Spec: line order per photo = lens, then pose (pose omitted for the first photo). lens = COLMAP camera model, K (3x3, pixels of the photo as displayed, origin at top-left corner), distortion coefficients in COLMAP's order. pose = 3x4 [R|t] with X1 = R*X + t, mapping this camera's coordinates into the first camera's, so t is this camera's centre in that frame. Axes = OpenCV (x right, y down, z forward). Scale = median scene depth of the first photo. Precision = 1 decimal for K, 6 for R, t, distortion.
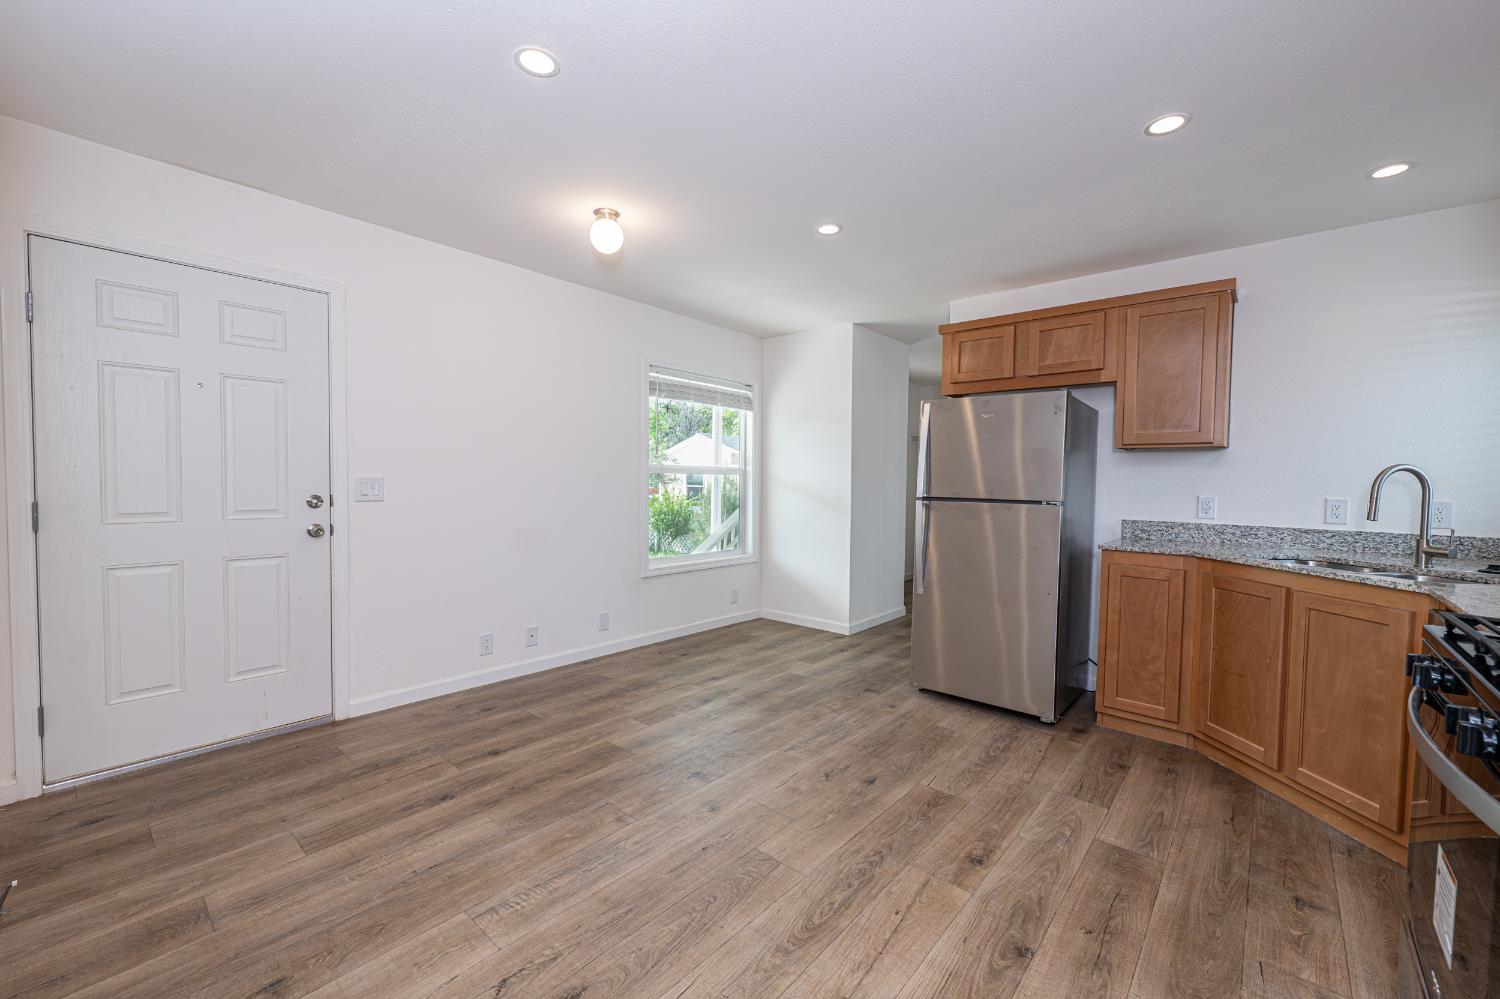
lens RADIAL K [[612.0, 0, 750.0], [0, 612.0, 499.5], [0, 0, 1]] dist [-0.001171, -0.000075]
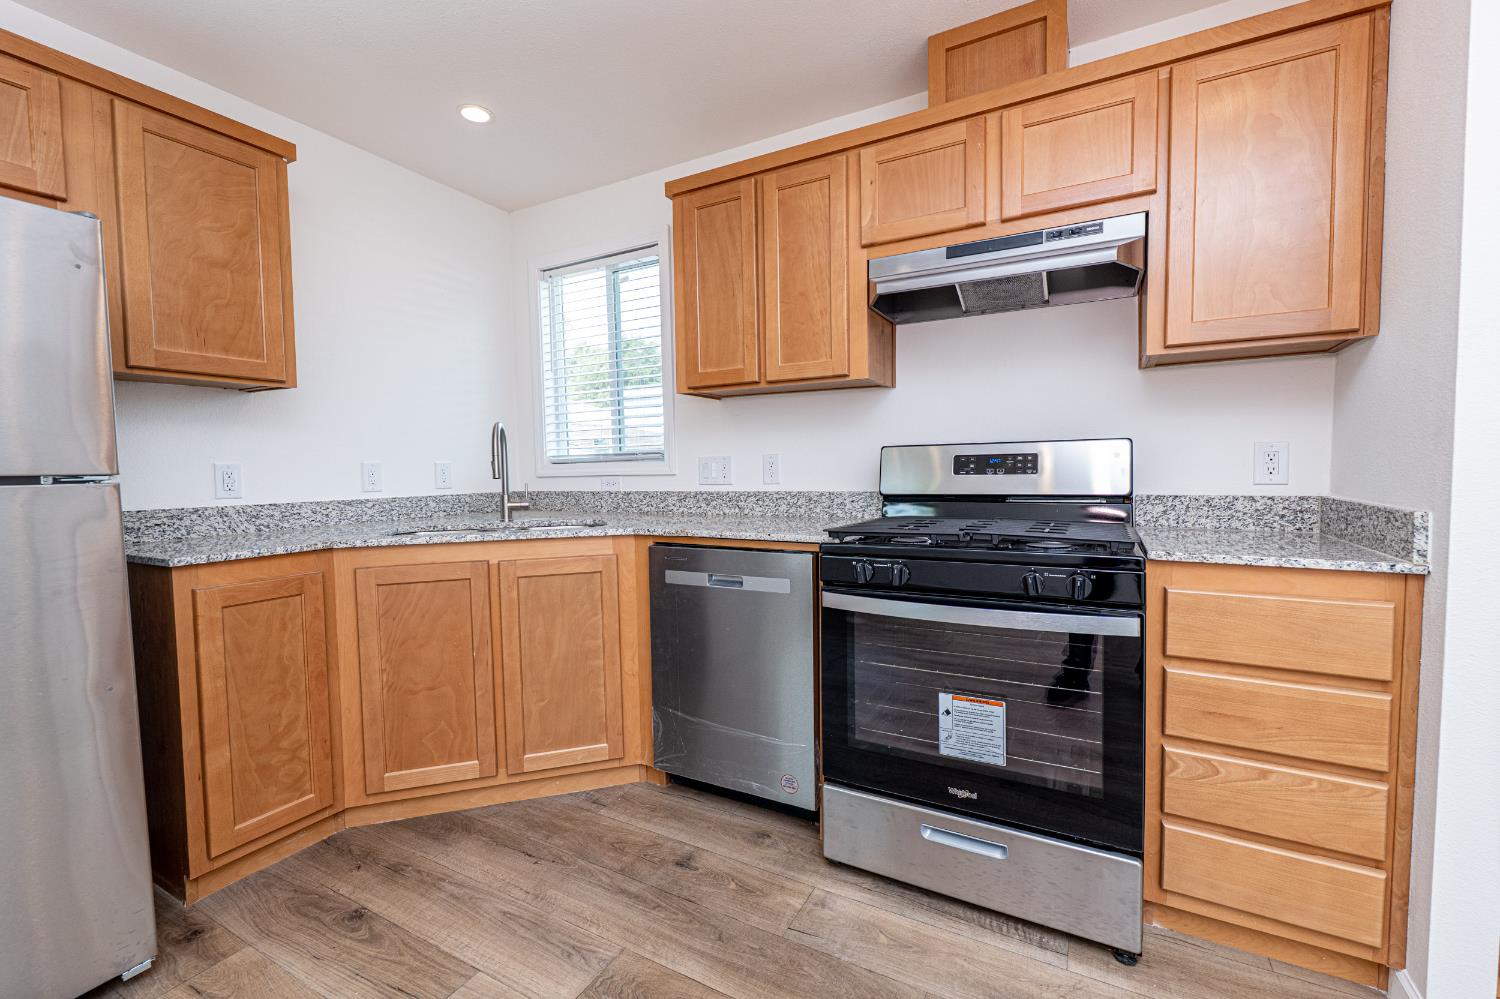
lens RADIAL K [[627.5, 0, 747.5], [0, 627.5, 495.7], [0, 0, 1]] dist [0.000562, 0.000146]
pose [[-0.214315, -0.056314, 0.975140, -0.035368], [0.048154, 0.996514, 0.068132, 0.010794], [-0.975577, 0.061558, -0.210856, 0.691253]]
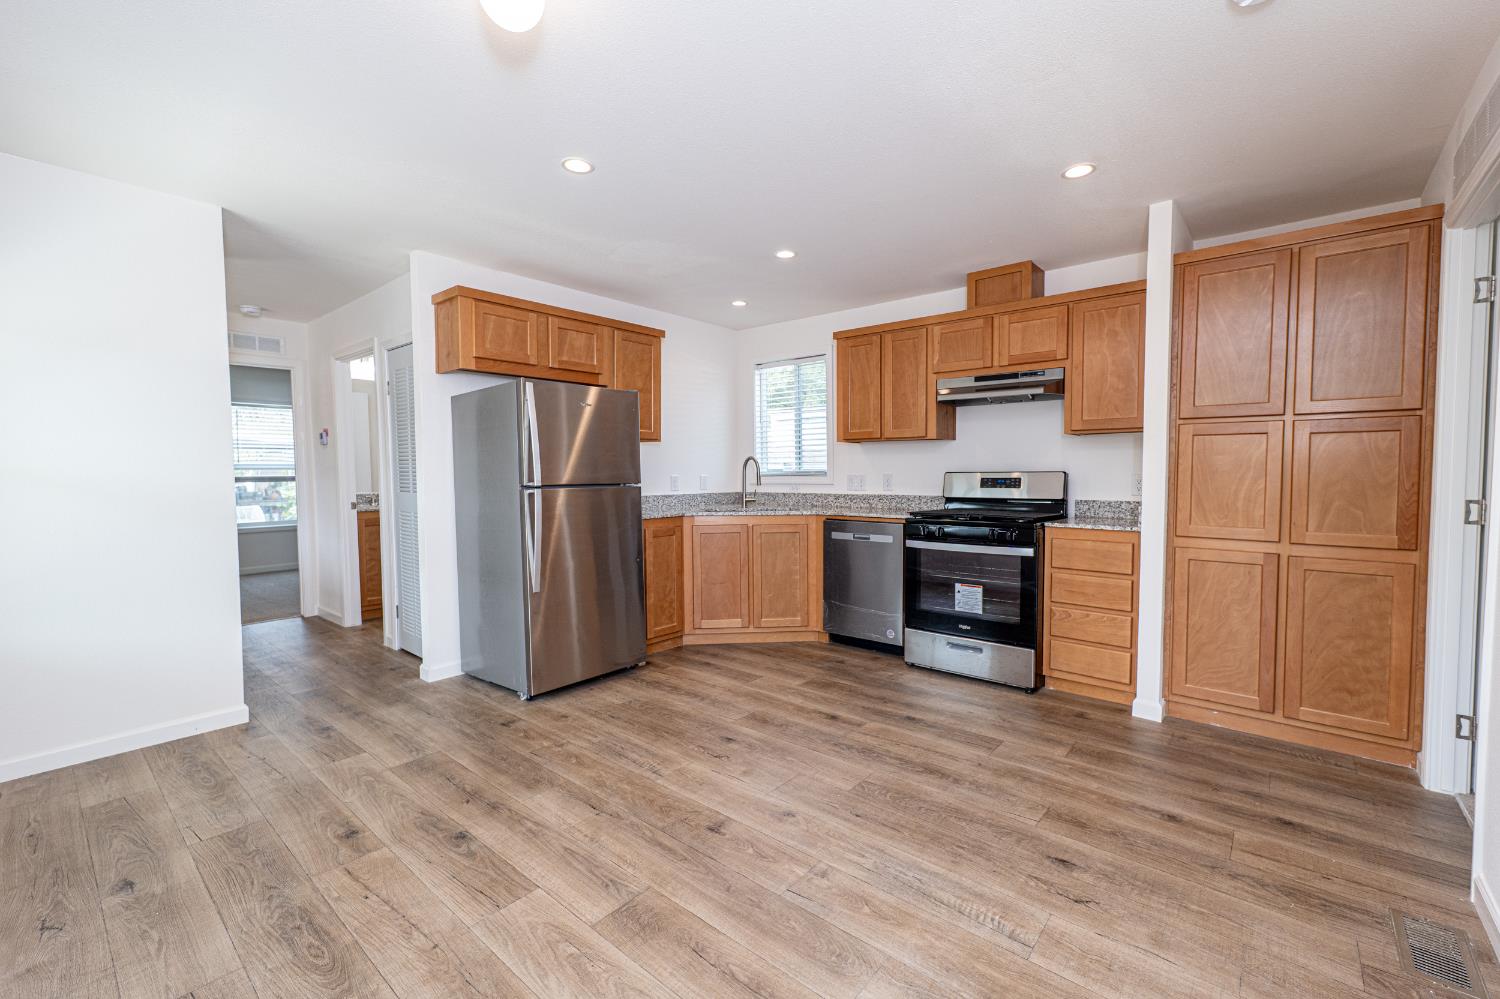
lens RADIAL K [[631.0, 0, 759.9], [0, 631.0, 495.1], [0, 0, 1]] dist [0.000612, 0.000177]
pose [[-0.026707, -0.051403, 0.998321, -0.808947], [0.039158, 0.997857, 0.052427, -0.031461], [-0.998876, 0.040493, -0.024637, 0.841944]]
